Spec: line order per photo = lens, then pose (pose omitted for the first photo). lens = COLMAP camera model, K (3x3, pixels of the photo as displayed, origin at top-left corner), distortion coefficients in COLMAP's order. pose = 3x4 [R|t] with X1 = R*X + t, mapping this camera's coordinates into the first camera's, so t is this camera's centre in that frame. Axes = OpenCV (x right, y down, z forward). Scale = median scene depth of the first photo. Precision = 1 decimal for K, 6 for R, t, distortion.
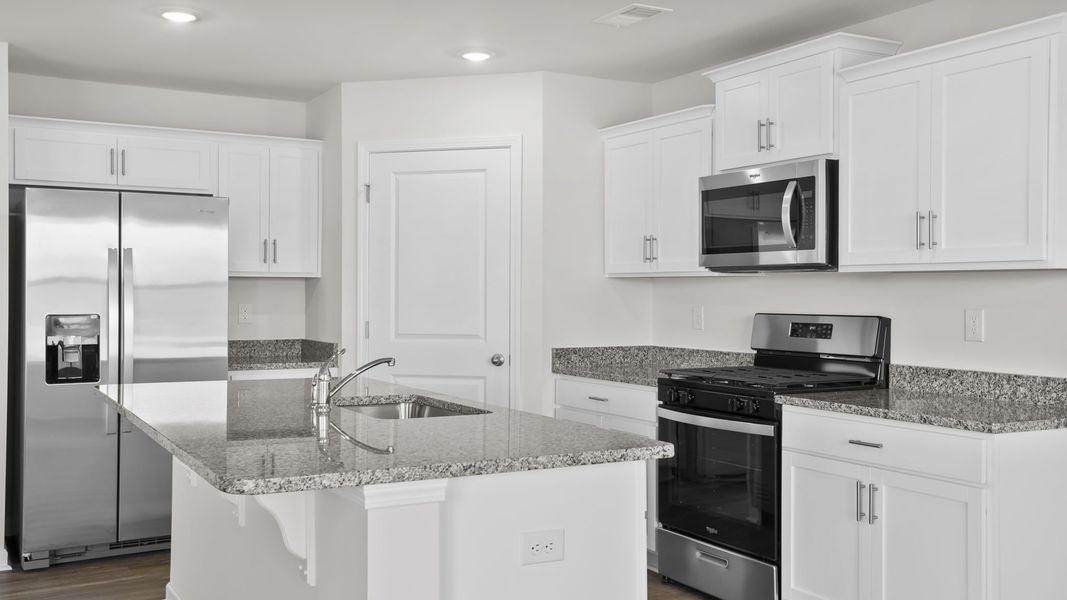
lens RADIAL K [[1029.9, 0, 536.1], [0, 1029.9, 297.8], [0, 0, 1]] dist [0.070556, 0.000000]
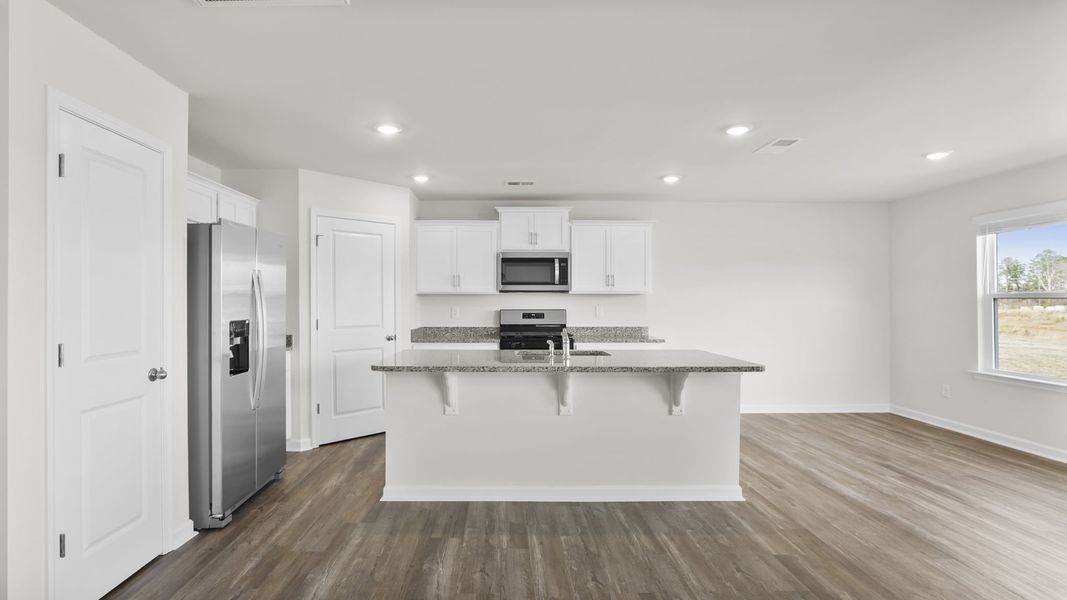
lens RADIAL K [[509.5, 0, 498.8], [0, 509.5, 304.3], [0, 0, 1]] dist [-0.030509, 0.004458]
pose [[0.501236, -0.008999, 0.865264, -0.855650], [0.006136, 0.999958, 0.006845, -0.006337], [-0.865289, 0.001878, 0.501270, 0.431066]]
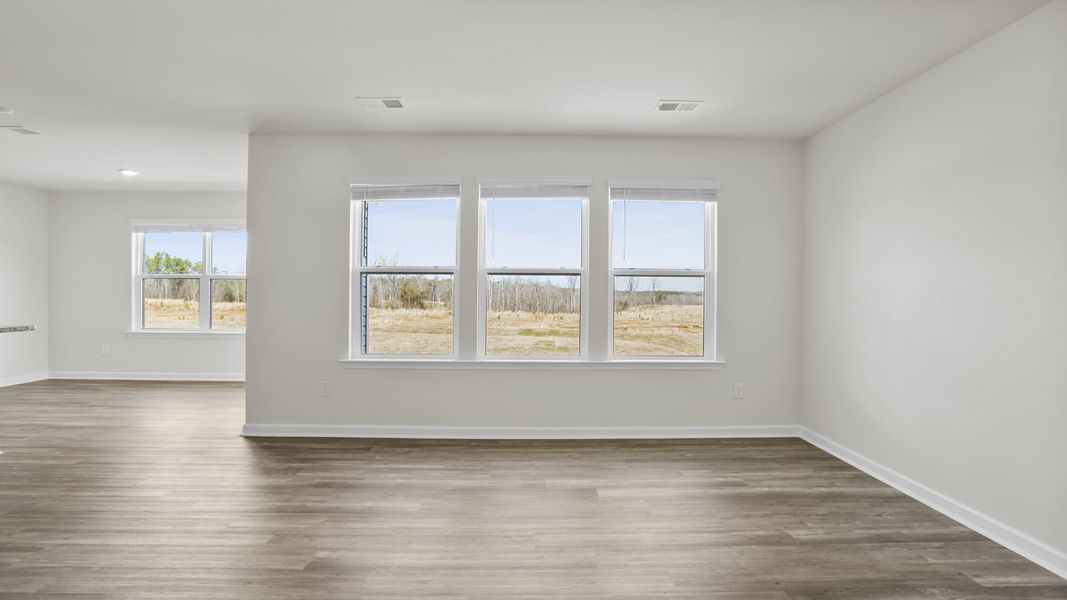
lens RADIAL K [[499.9, 0, 529.2], [0, 499.9, 291.2], [0, 0, 1]] dist [-0.032515, 0.008686]
pose [[-0.866783, -0.006824, 0.498639, -1.139041], [-0.007029, 0.999974, 0.001466, 0.022206], [-0.498636, -0.002234, -0.866808, 0.734216]]
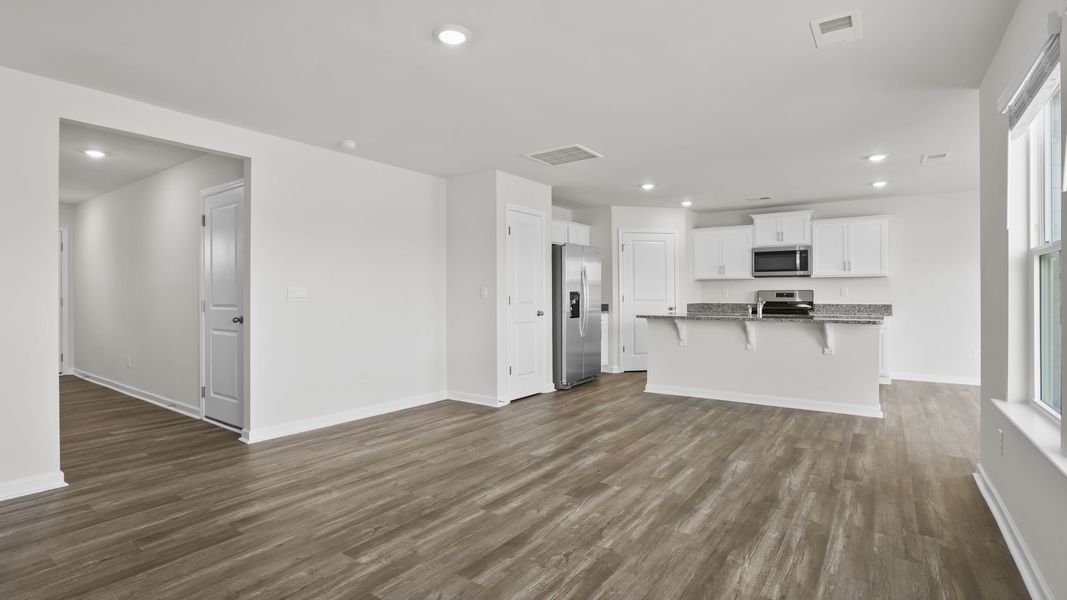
lens RADIAL K [[499.9, 0, 553.9], [0, 499.9, 295.1], [0, 0, 1]] dist [-0.032515, 0.008686]
pose [[0.895366, -0.007170, 0.445273, -1.092228], [0.008796, 0.999960, -0.001585, 0.026705], [-0.445244, 0.005336, 0.895393, -0.099831]]
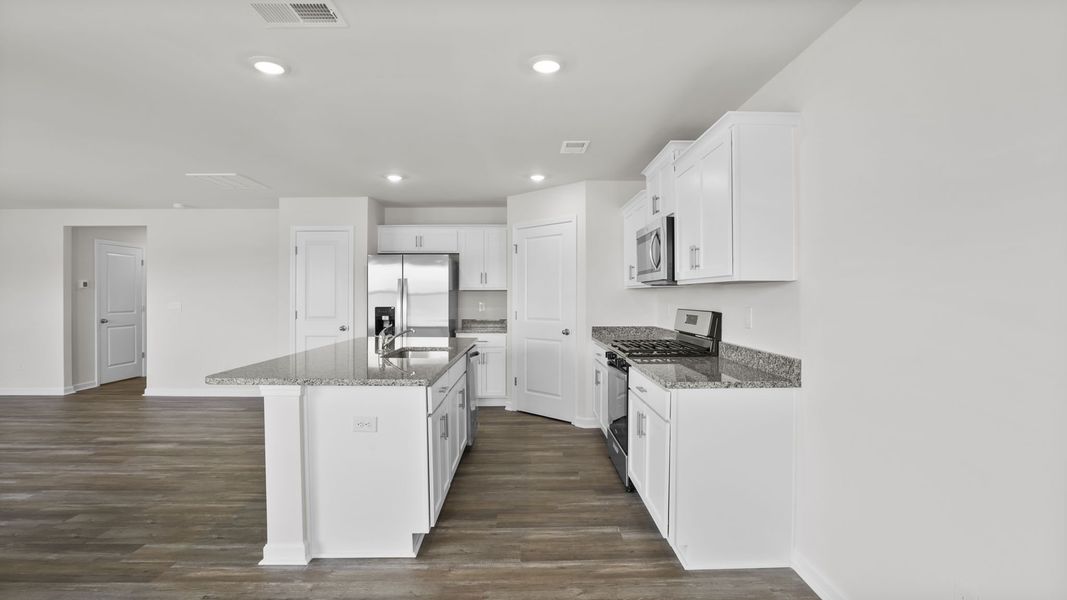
lens RADIAL K [[499.9, 0, 533.2], [0, 499.9, 294.2], [0, 0, 1]] dist [-0.032515, 0.008686]
pose [[0.877229, -0.004573, -0.480051, 0.418197], [0.000056, 0.999956, -0.009422, -0.001474], [0.480073, 0.008238, 0.877190, 0.172156]]
